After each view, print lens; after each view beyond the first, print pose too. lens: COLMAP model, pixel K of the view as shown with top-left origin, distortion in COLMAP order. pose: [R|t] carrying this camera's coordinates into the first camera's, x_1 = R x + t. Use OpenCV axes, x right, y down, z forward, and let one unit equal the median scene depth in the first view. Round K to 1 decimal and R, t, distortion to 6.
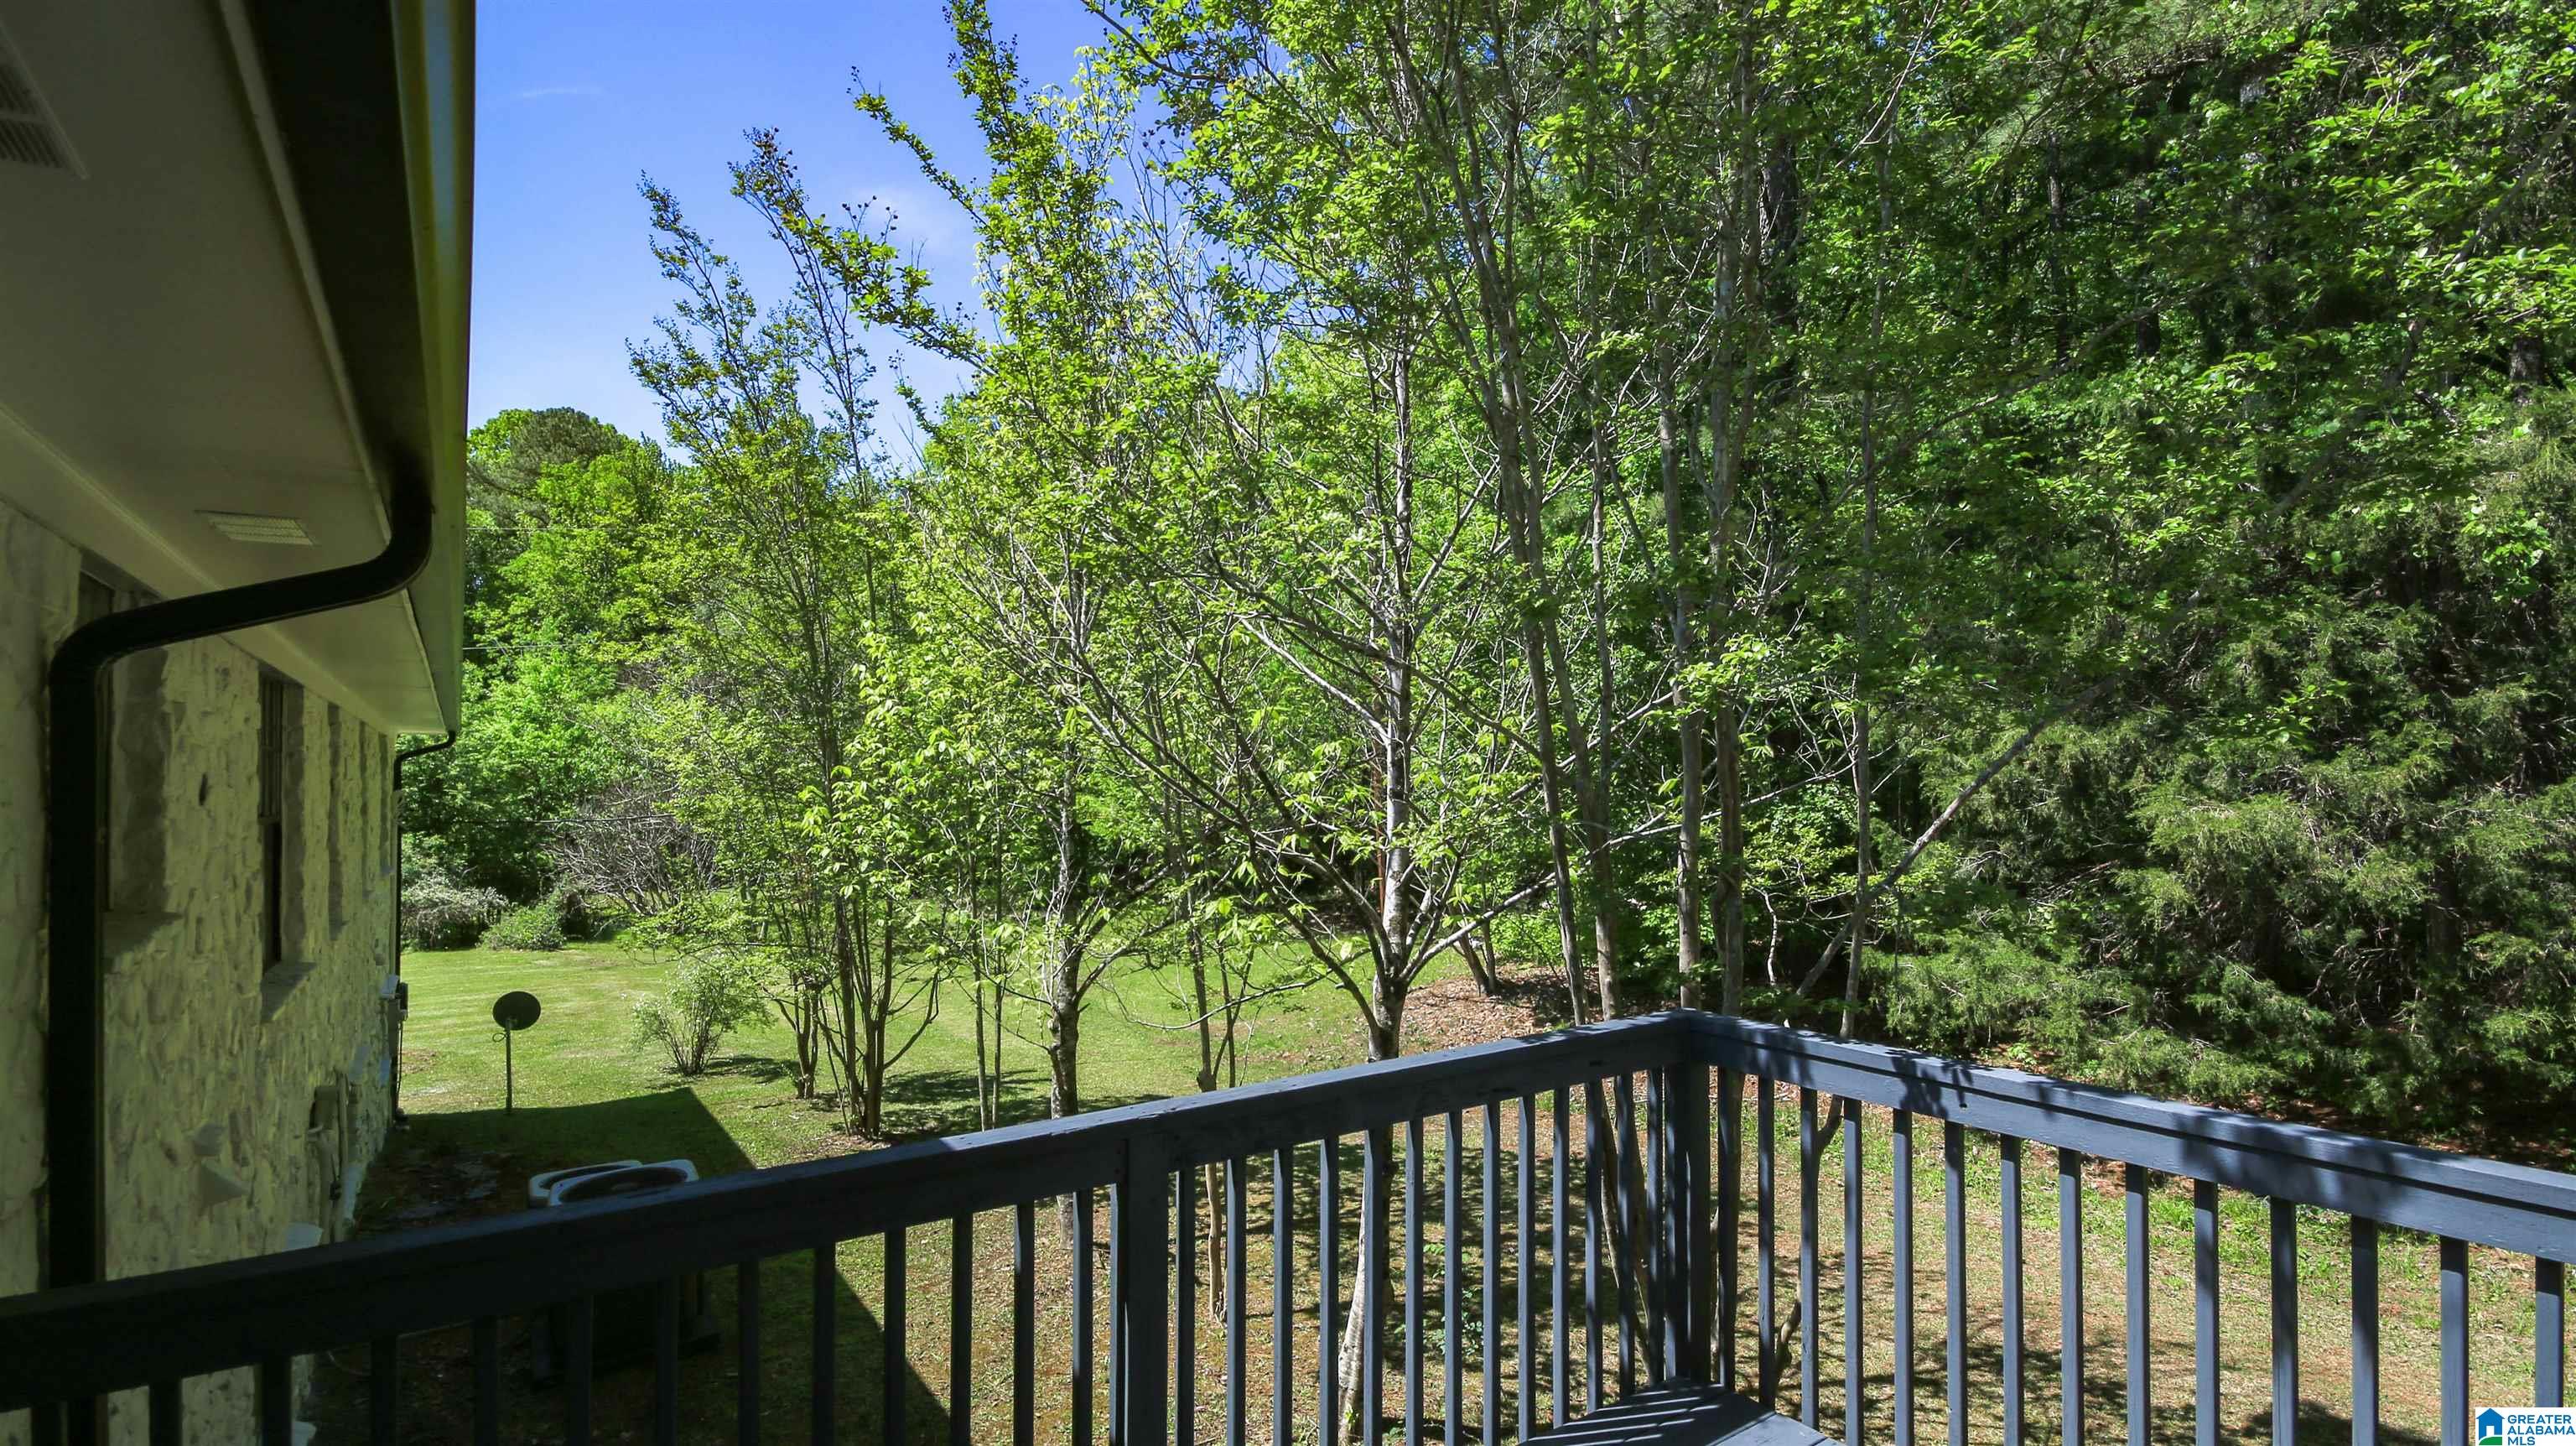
lens RADIAL K [[1211.4, 0, 1290.8], [0, 1211.4, 773.3], [0, 0, 1]] dist [0.000084, 0.000069]
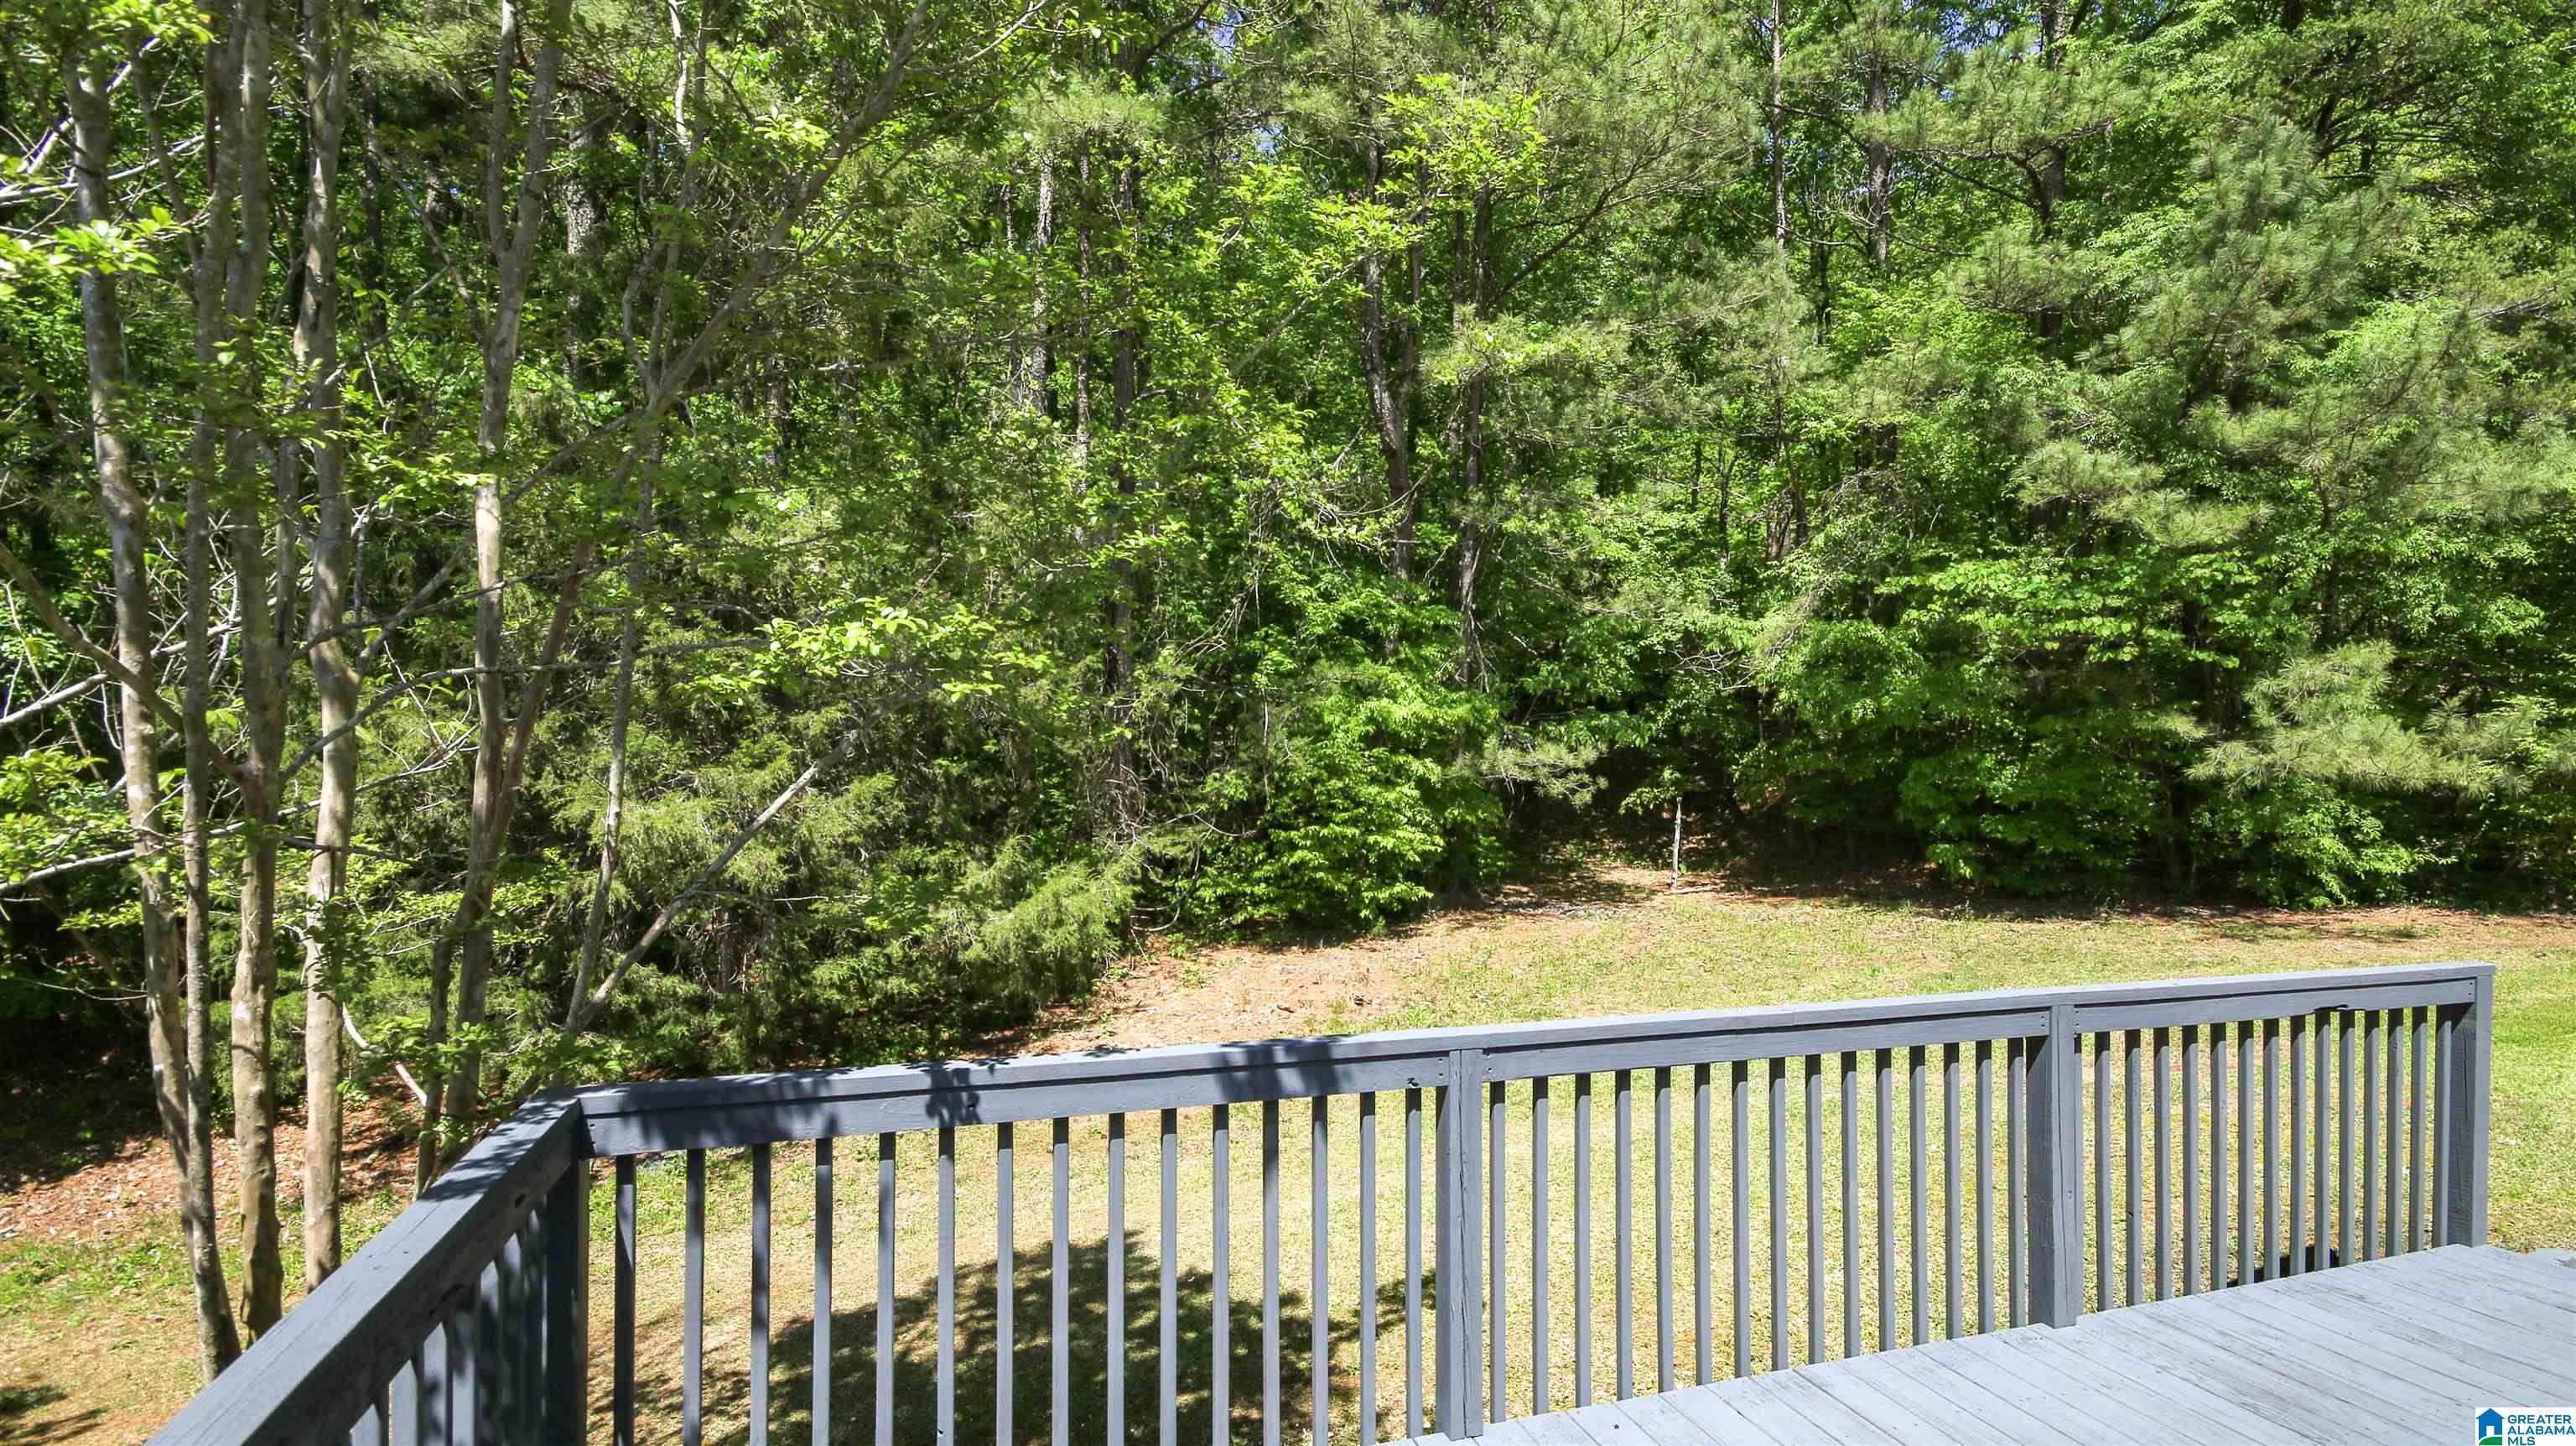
lens RADIAL K [[1211.4, 0, 1290.8], [0, 1211.4, 773.3], [0, 0, 1]] dist [0.000084, 0.000069]
pose [[0.275039, 0.011015, 0.961370, -0.105270], [-0.007211, 0.999930, -0.009393, 0.004908], [-0.961406, -0.004348, 0.275099, 0.163781]]
